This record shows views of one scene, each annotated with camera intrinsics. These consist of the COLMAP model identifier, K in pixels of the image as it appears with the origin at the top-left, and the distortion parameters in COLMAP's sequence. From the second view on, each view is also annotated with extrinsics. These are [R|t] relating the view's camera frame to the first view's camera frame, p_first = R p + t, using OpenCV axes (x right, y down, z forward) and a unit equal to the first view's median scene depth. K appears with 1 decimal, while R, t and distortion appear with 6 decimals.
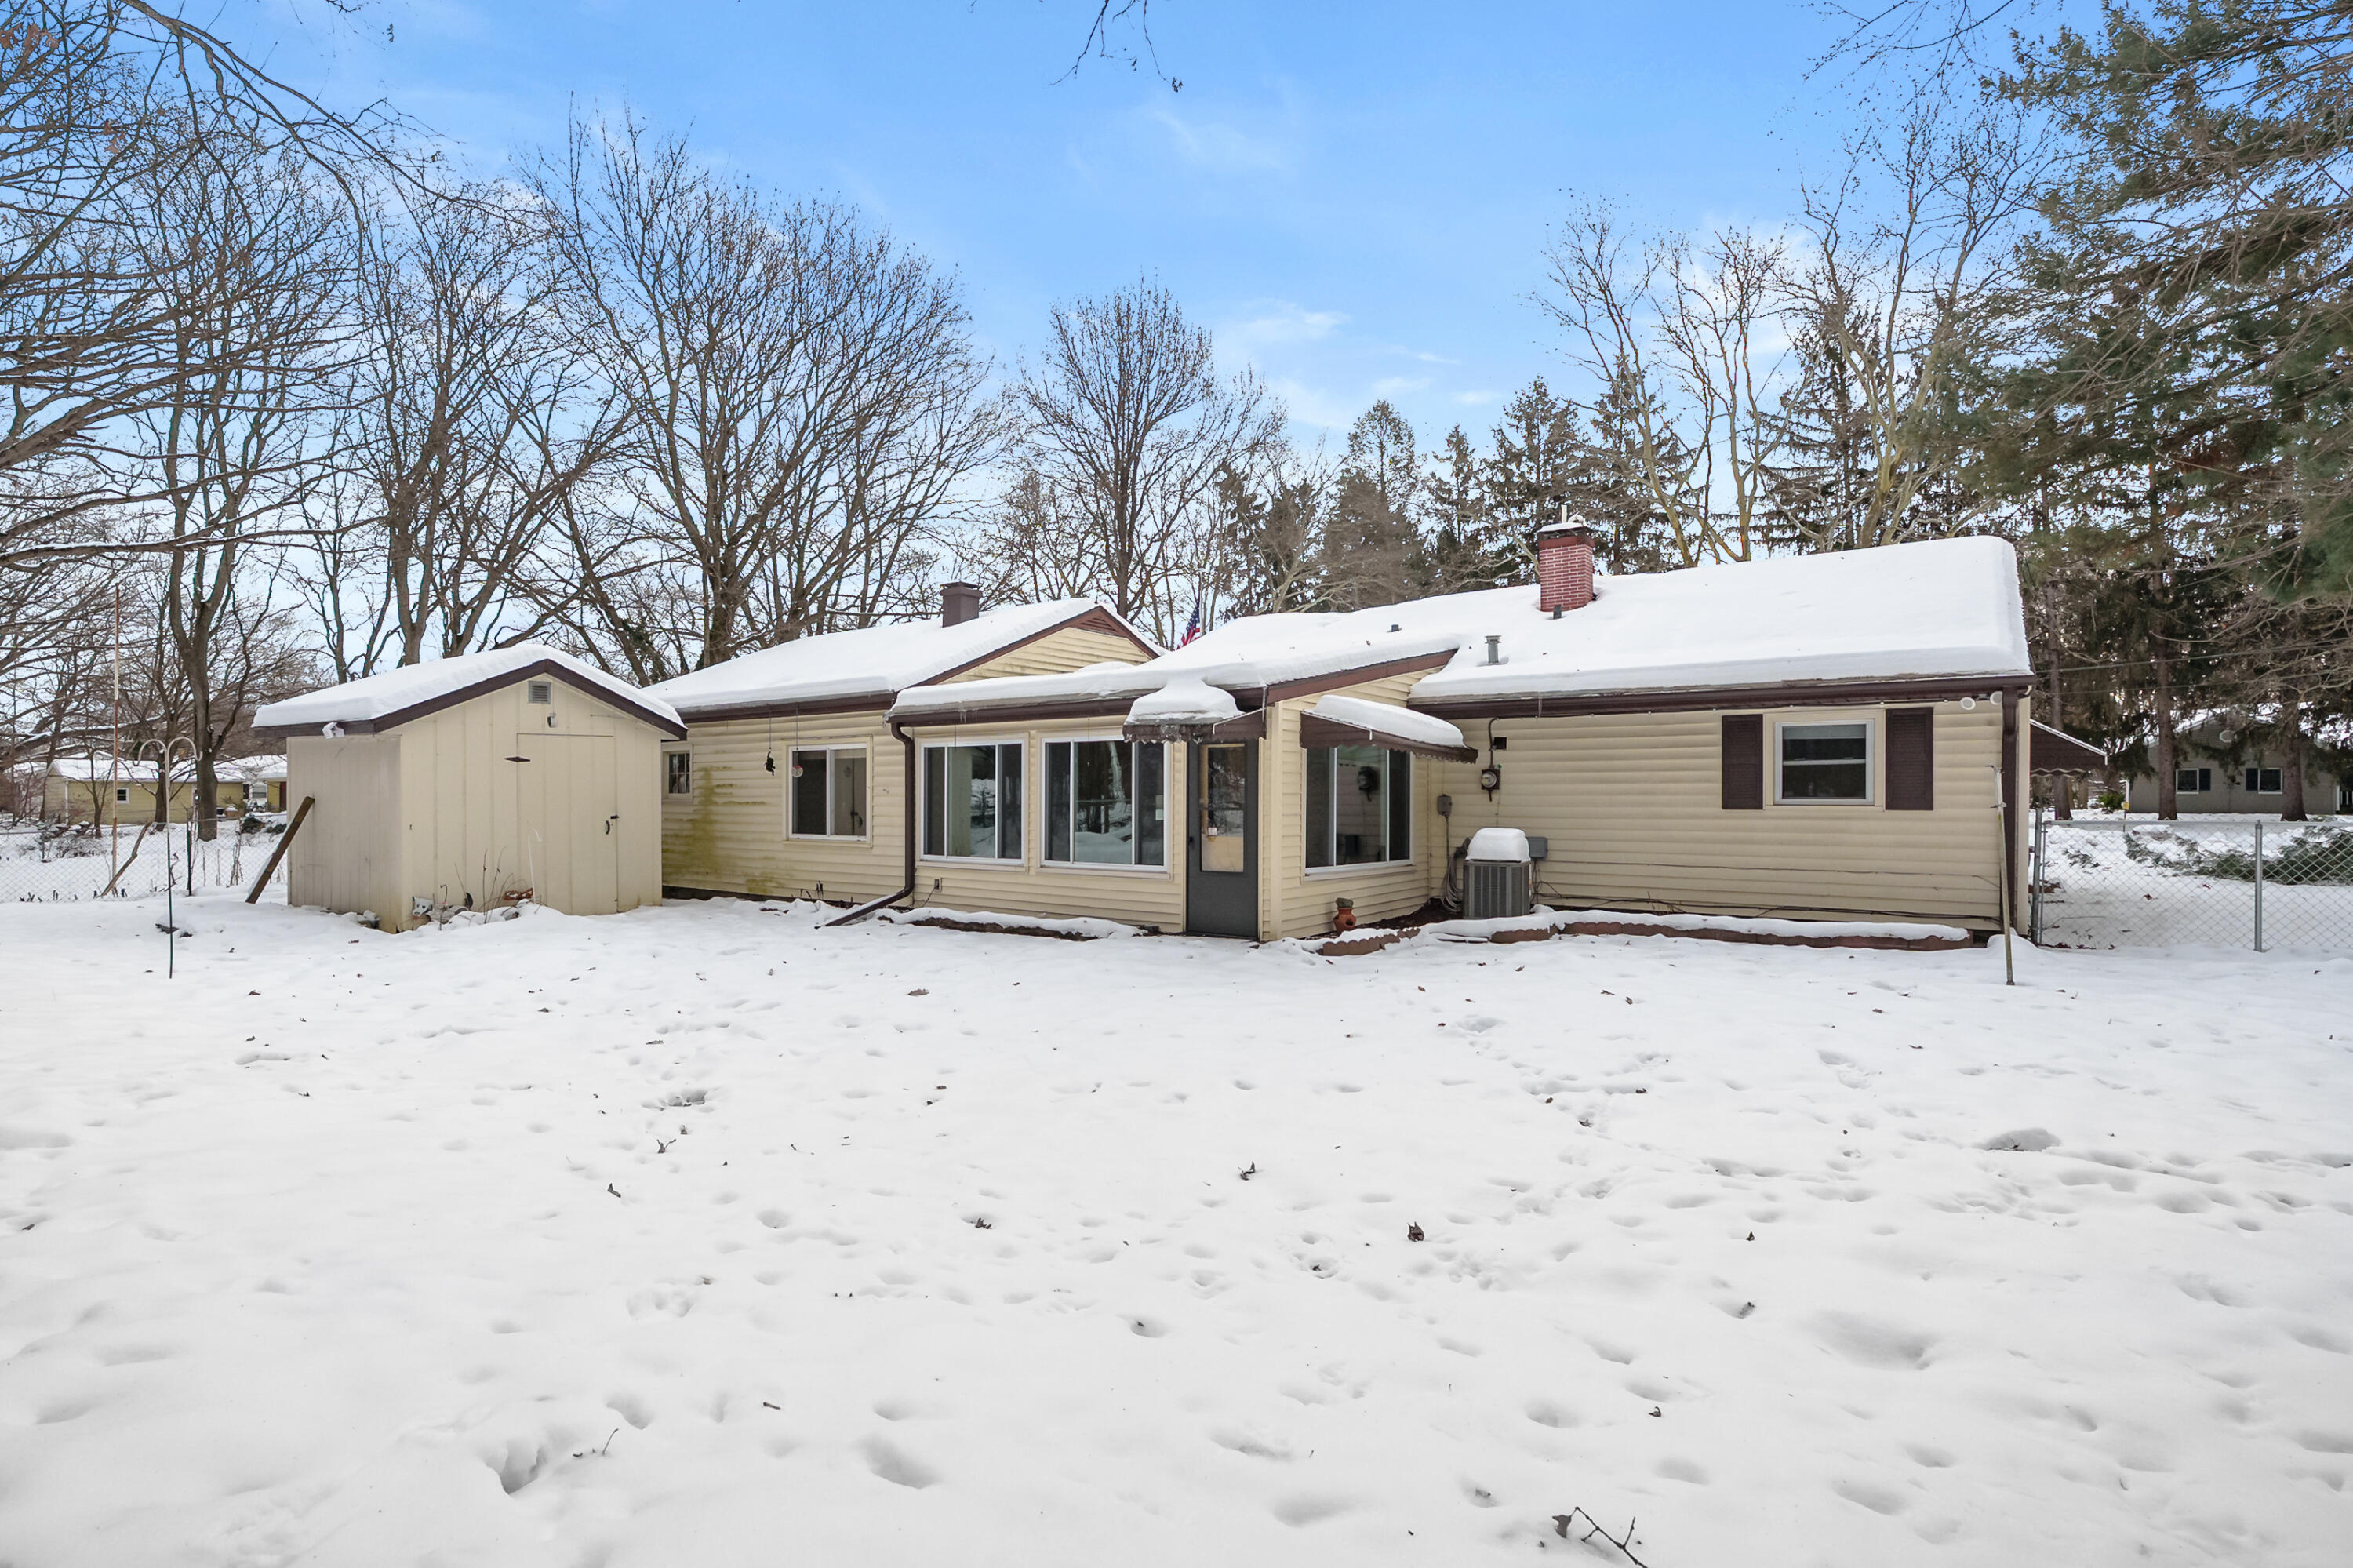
lens RADIAL K [[1114.3, 0, 1165.1], [0, 1114.3, 798.7], [0, 0, 1]] dist [-0.010447, -0.000282]
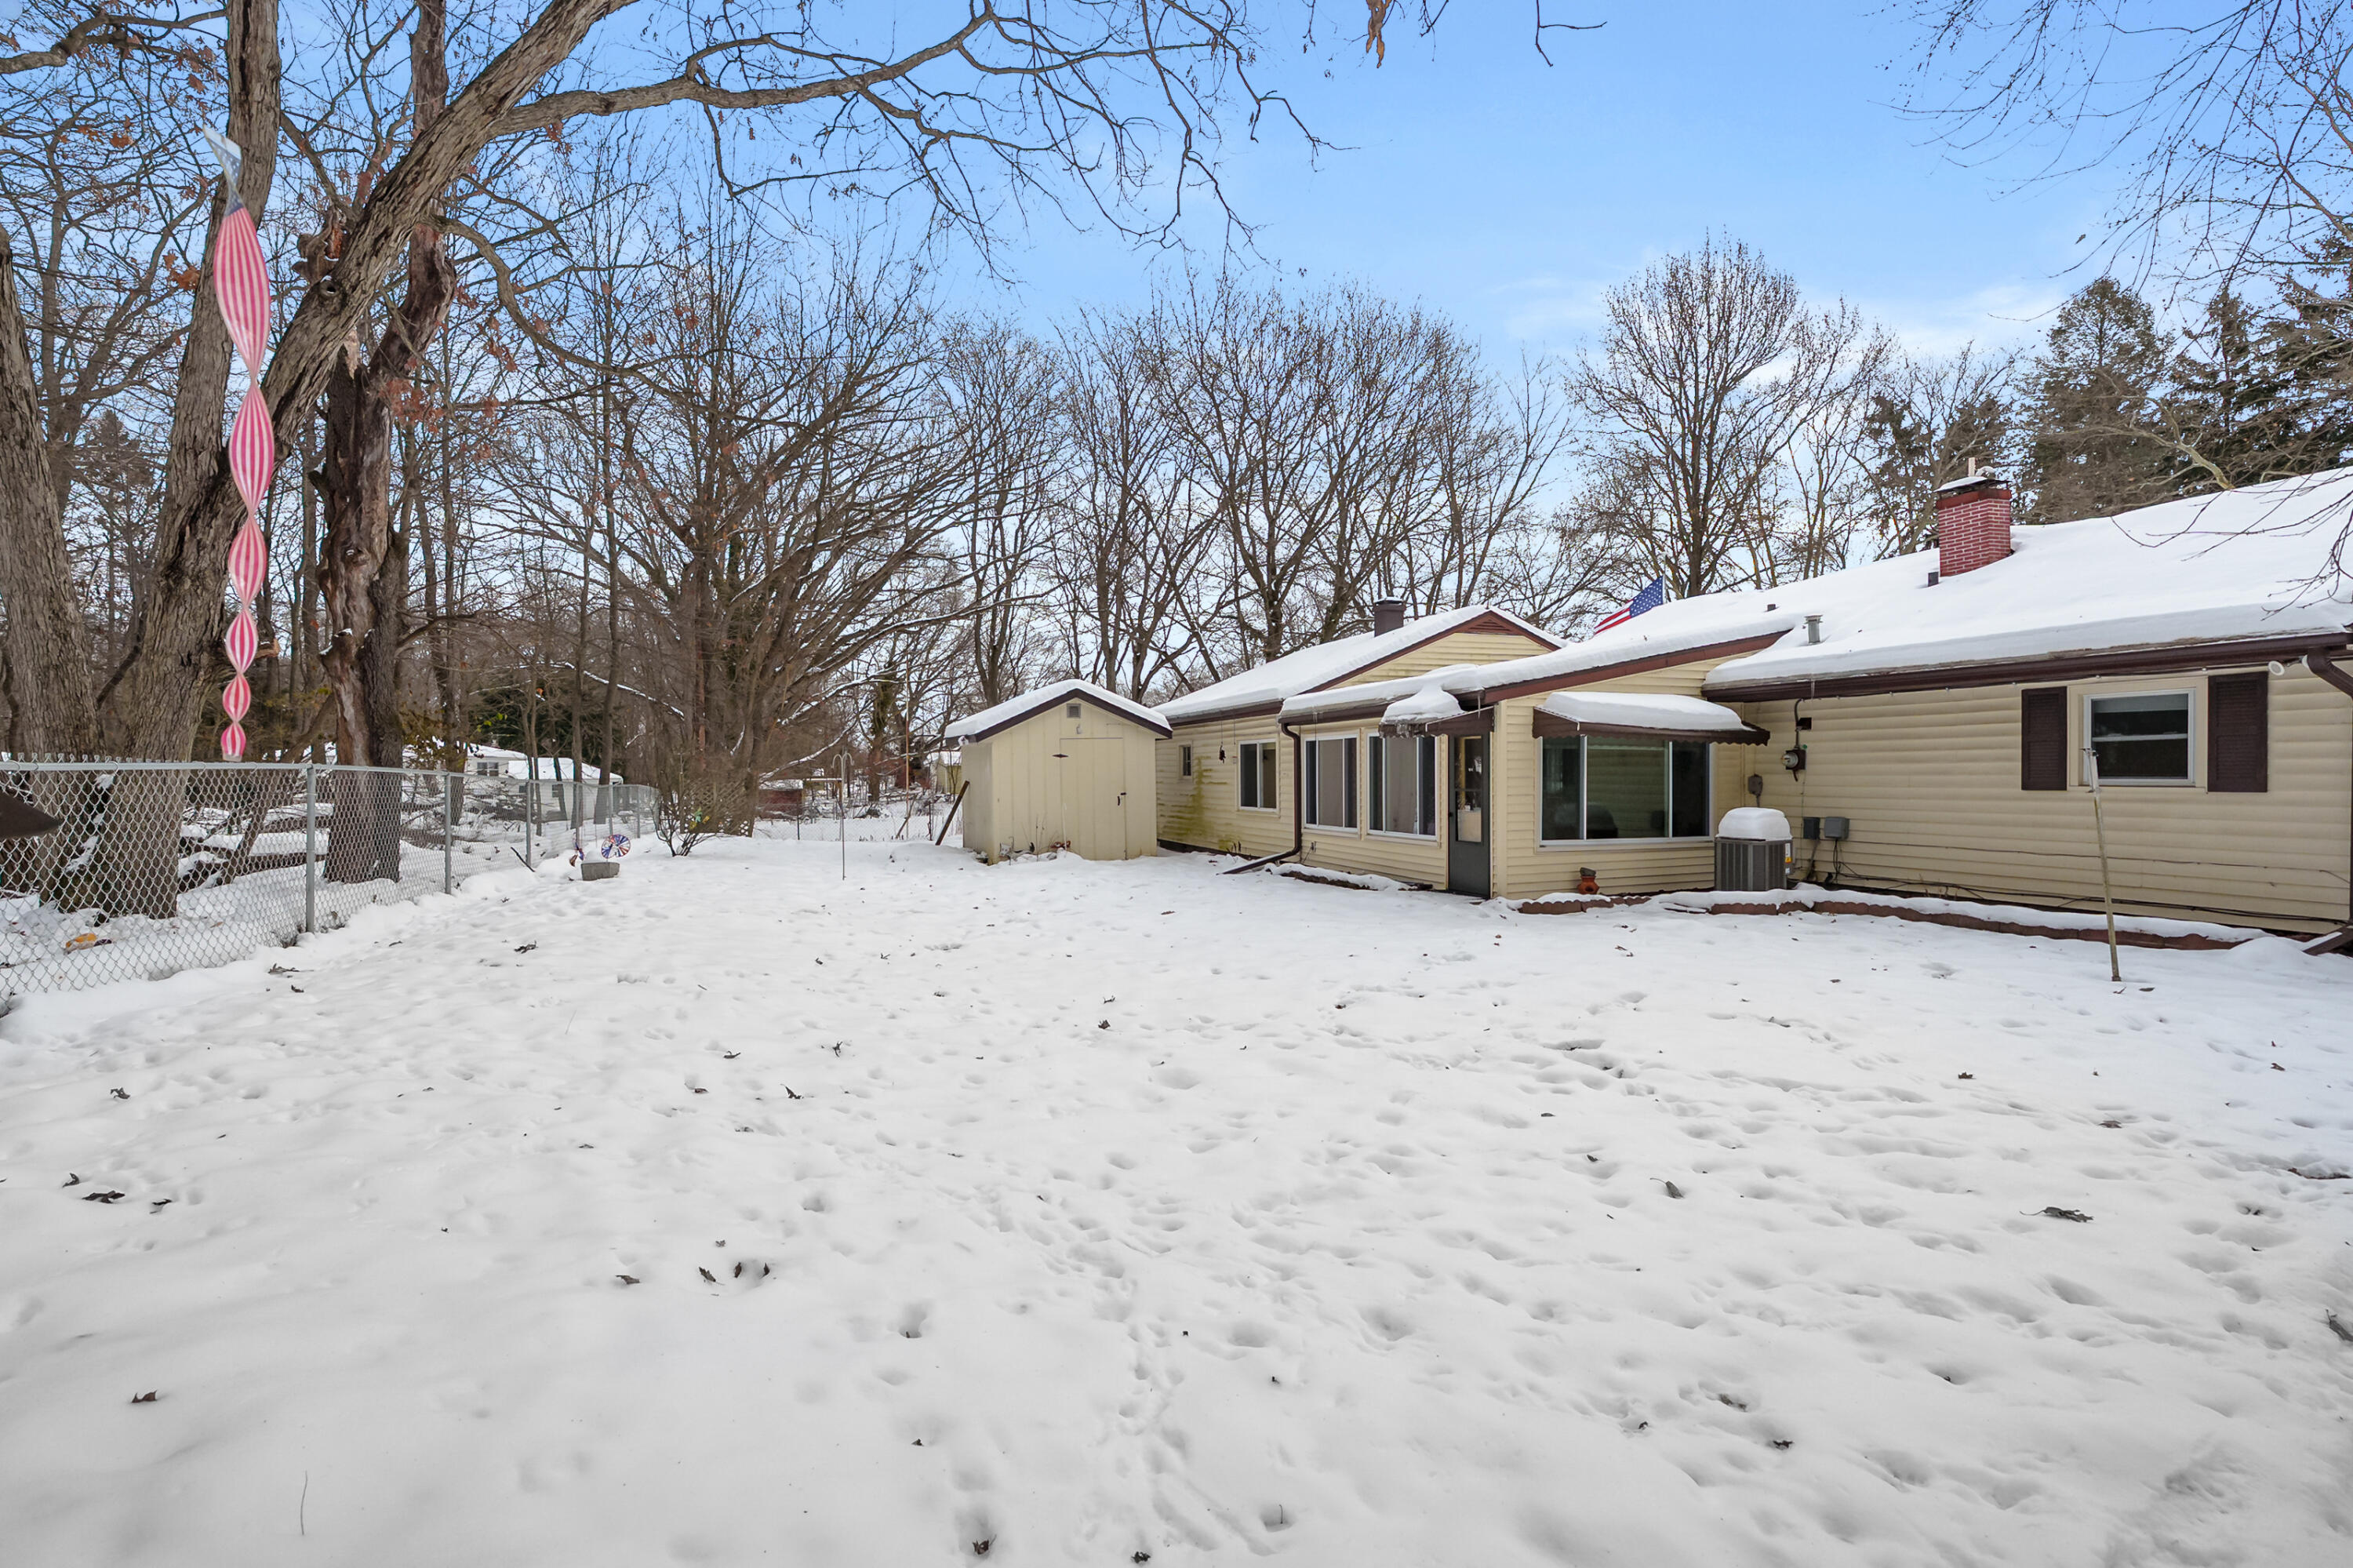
lens RADIAL K [[1069.1, 0, 1190.4], [0, 1069.1, 780.7], [0, 0, 1]] dist [-0.005626, 0.000260]
pose [[0.832180, -0.003965, -0.554492, 0.402343], [0.009086, 0.999938, 0.006486, -0.010060], [0.554432, -0.010435, 0.832164, -0.126146]]
